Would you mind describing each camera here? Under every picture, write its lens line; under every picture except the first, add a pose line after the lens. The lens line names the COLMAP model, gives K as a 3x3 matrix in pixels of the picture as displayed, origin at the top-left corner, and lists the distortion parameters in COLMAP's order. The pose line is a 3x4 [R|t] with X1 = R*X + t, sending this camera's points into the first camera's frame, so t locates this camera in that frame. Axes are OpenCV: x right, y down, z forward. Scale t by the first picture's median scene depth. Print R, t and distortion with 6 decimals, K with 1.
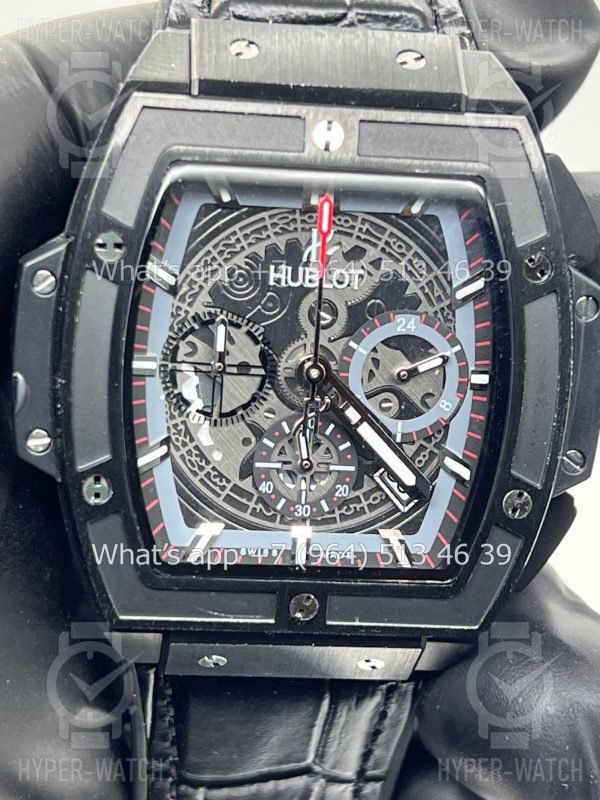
lens RADIAL K [[1863.9, 0, 298.1], [0, 1863.9, 420.1], [0, 0, 1]] dist [0.239385, 0.000000]
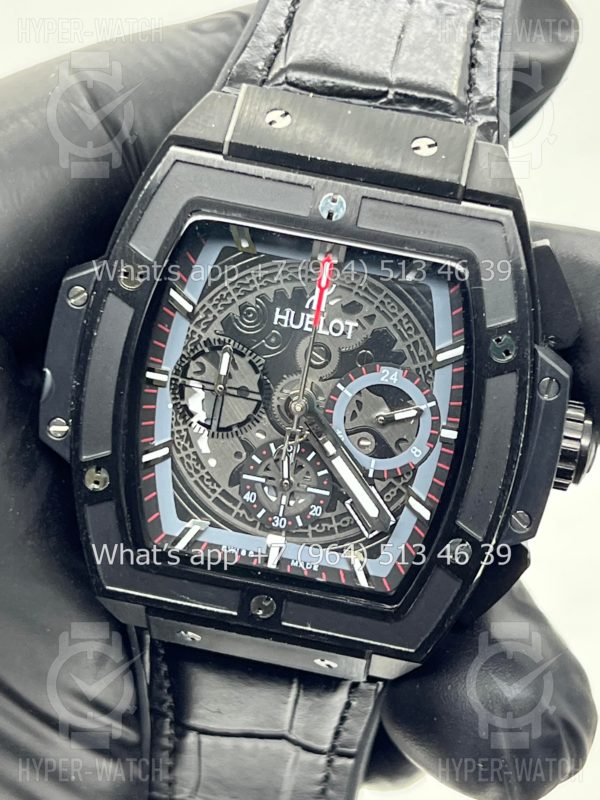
lens RADIAL K [[1863.9, 0, 294.8], [0, 1863.9, 388.8], [0, 0, 1]] dist [0.239385, 0.000000]
pose [[0.969173, 0.158629, -0.188524, 0.216582], [-0.150203, 0.986937, 0.058264, -0.101005], [0.195303, -0.028151, 0.980339, -0.113748]]
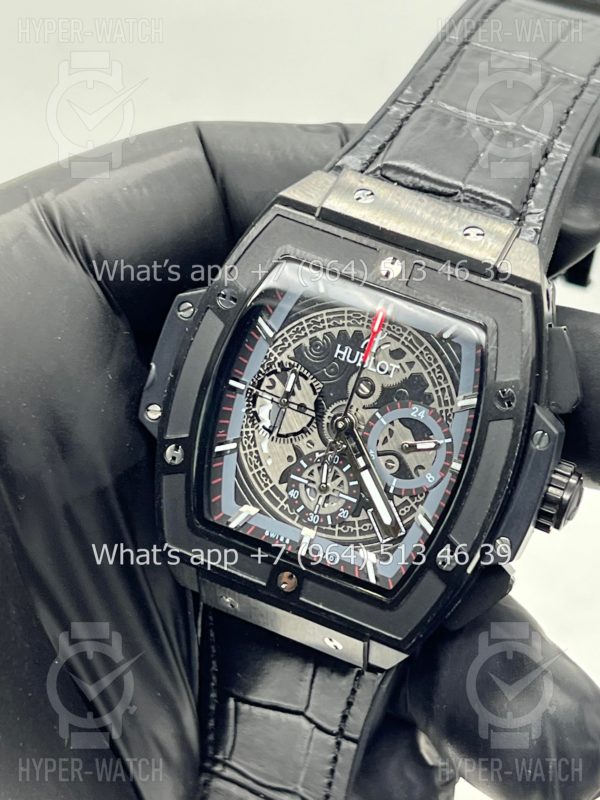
lens RADIAL K [[1863.9, 0, 300.5], [0, 1863.9, 402.5], [0, 0, 1]] dist [0.239385, 0.000000]
pose [[0.894631, 0.290617, -0.339378, 0.451010], [-0.315095, 0.948888, -0.018063, -0.005741], [0.316783, 0.123097, 0.940476, -0.337589]]
